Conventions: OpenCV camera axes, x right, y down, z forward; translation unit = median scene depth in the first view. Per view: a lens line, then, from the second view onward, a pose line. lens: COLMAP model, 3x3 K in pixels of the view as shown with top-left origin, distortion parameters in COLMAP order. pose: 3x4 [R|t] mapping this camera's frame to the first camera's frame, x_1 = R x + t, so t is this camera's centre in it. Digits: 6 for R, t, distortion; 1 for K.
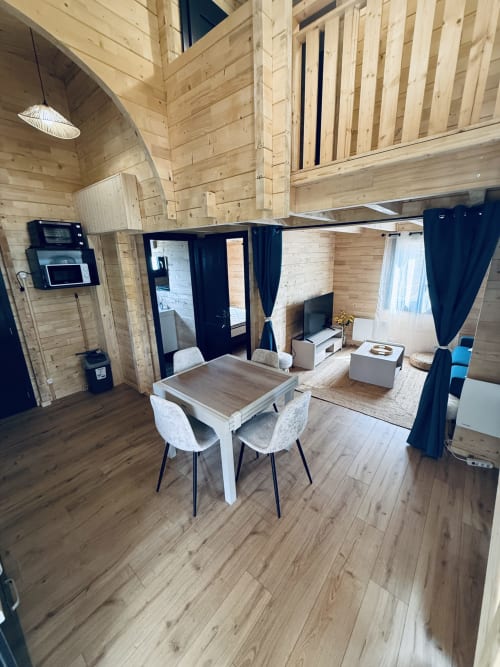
lens RADIAL K [[266.0, 0, 249.5], [0, 266.0, 332.6], [0, 0, 1]] dist [0.001009, -0.000258]
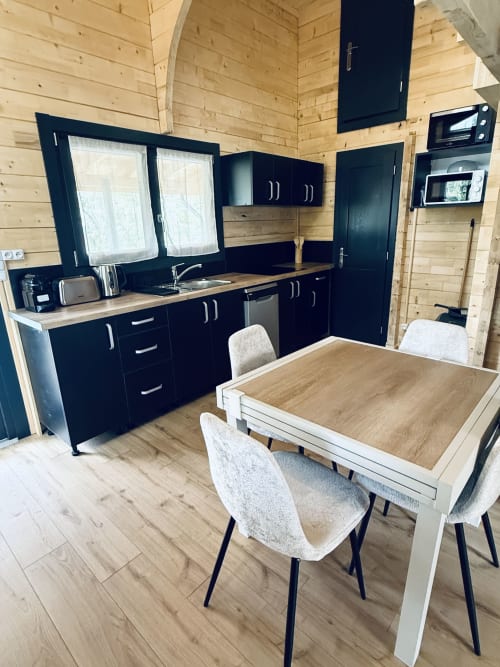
lens RADIAL K [[365.5, 0, 249.4], [0, 365.5, 333.6], [0, 0, 1]] dist [0.003579, -0.000100]
pose [[-0.040538, 0.318487, -0.947060, 0.713243], [-0.247705, 0.915047, 0.318325, -0.081294], [0.967987, 0.247496, 0.041797, 1.024844]]
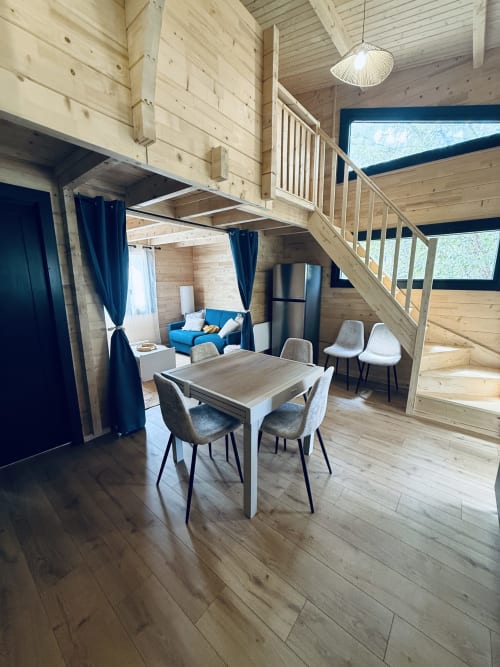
lens RADIAL K [[266.0, 0, 250.1], [0, 266.0, 332.7], [0, 0, 1]] dist [0.001009, -0.000258]
pose [[-0.007063, -0.171778, 0.985110, -1.298909], [0.283520, 0.944365, 0.166706, -0.117164], [-0.958940, 0.280476, 0.042032, 1.252446]]
